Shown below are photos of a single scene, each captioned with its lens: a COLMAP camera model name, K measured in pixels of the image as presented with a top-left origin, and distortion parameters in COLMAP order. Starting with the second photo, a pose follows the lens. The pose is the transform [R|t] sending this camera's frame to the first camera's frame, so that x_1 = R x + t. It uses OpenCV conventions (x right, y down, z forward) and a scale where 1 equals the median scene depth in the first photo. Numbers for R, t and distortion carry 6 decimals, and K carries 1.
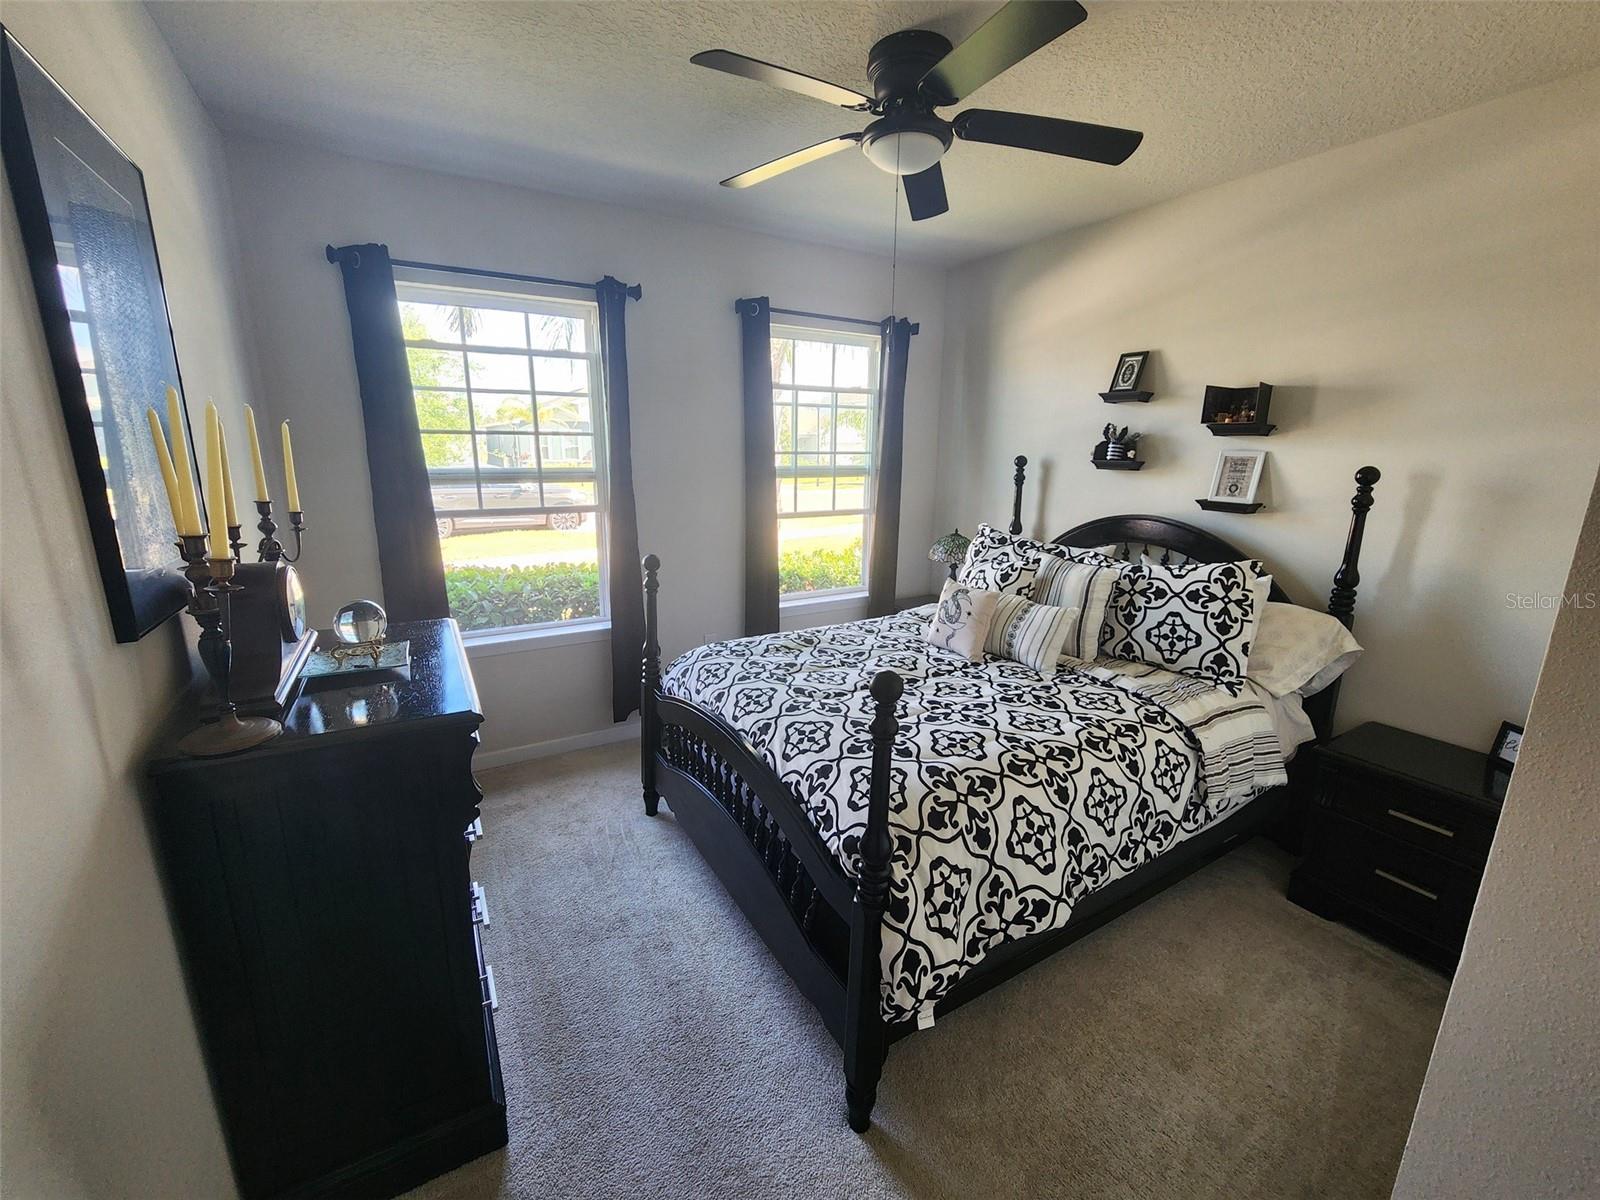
lens RADIAL K [[646.3, 0, 800.0], [0, 646.3, 600.0], [0, 0, 1]] dist [0.001319, -0.000296]
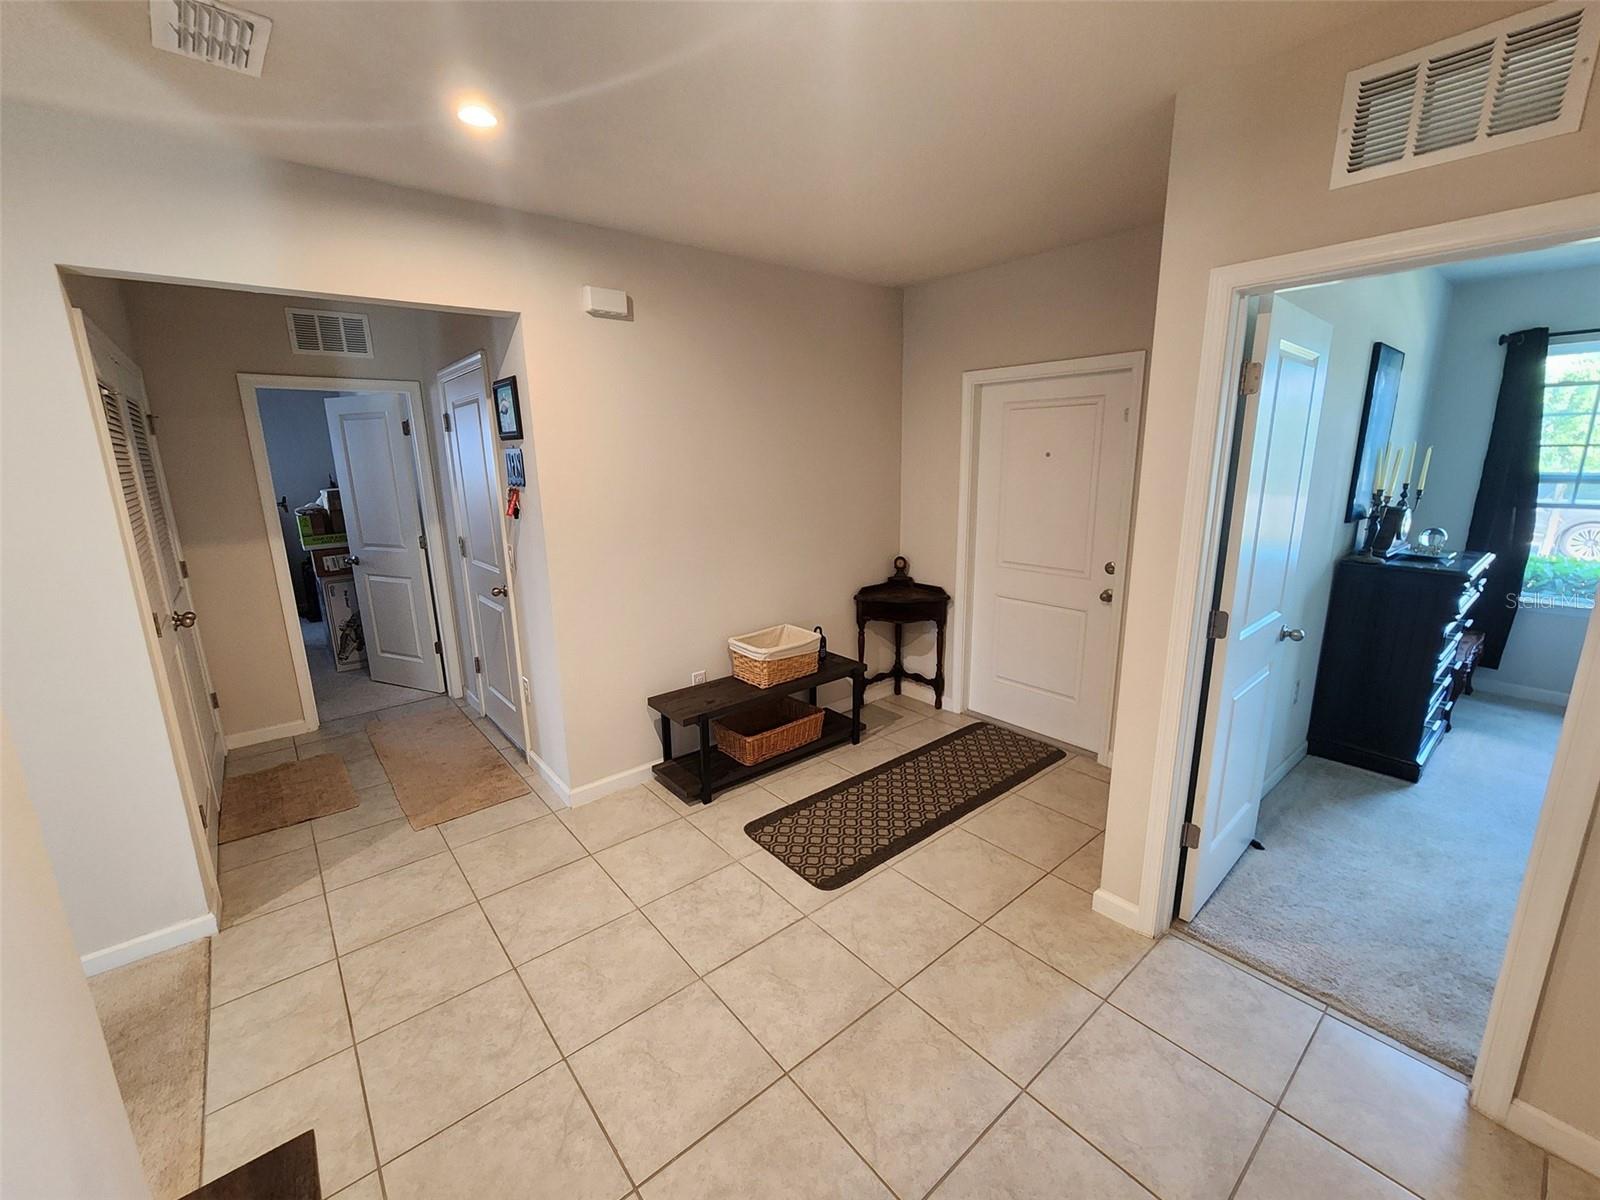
lens RADIAL K [[679.5, 0, 812.1], [0, 679.5, 595.6], [0, 0, 1]] dist [0.038608, -0.000071]
pose [[0.199273, 0.198253, -0.959680, 1.225562], [-0.224302, 0.962550, 0.152271, 0.329509], [0.953928, 0.184915, 0.236279, -1.545369]]
